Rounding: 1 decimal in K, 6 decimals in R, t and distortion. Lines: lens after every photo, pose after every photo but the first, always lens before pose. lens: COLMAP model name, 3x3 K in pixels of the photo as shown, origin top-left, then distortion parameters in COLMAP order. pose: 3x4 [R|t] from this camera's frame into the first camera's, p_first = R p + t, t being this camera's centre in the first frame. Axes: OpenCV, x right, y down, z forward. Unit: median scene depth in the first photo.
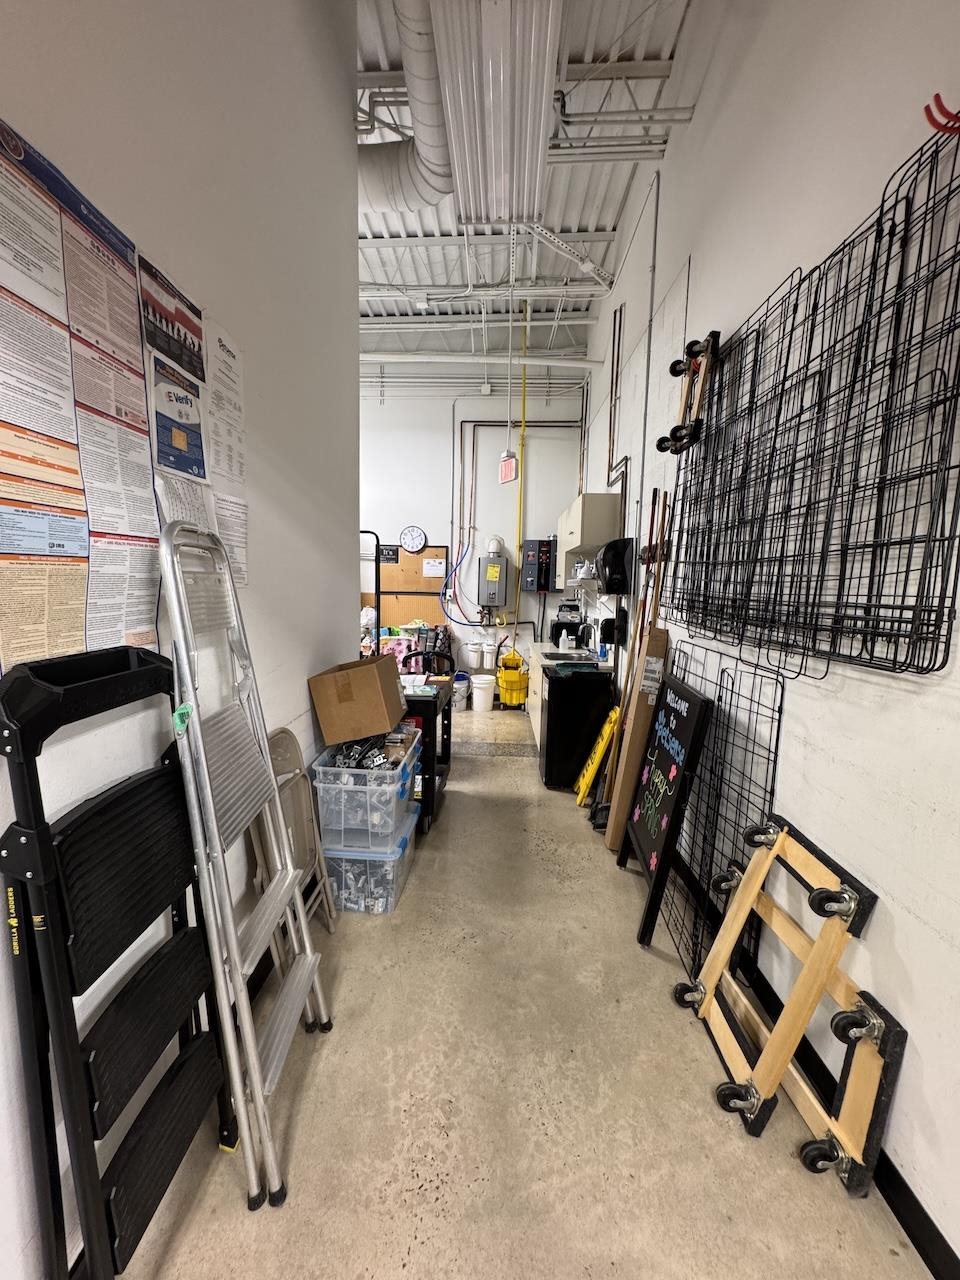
lens RADIAL K [[514.1, 0, 480.0], [0, 514.1, 640.0], [0, 0, 1]] dist [-0.000867, 0.000019]
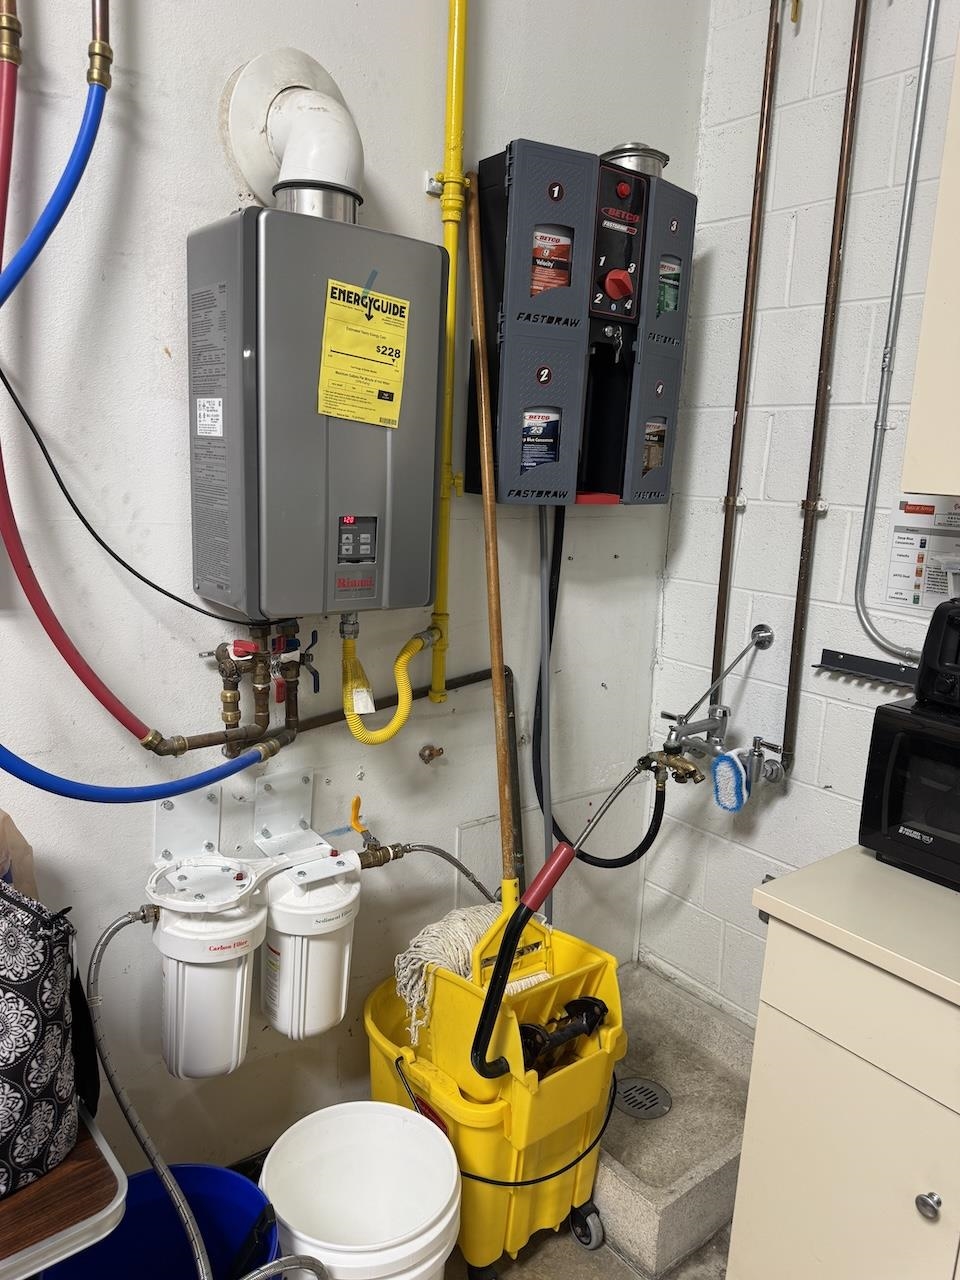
lens RADIAL K [[902.9, 0, 480.0], [0, 902.9, 640.0], [0, 0, 1]] dist [-0.001967, -0.000604]
pose [[0.755822, -0.132342, 0.641263, -0.100347], [0.053813, 0.988603, 0.140598, -0.089529], [-0.652562, -0.071758, 0.754330, 0.784436]]
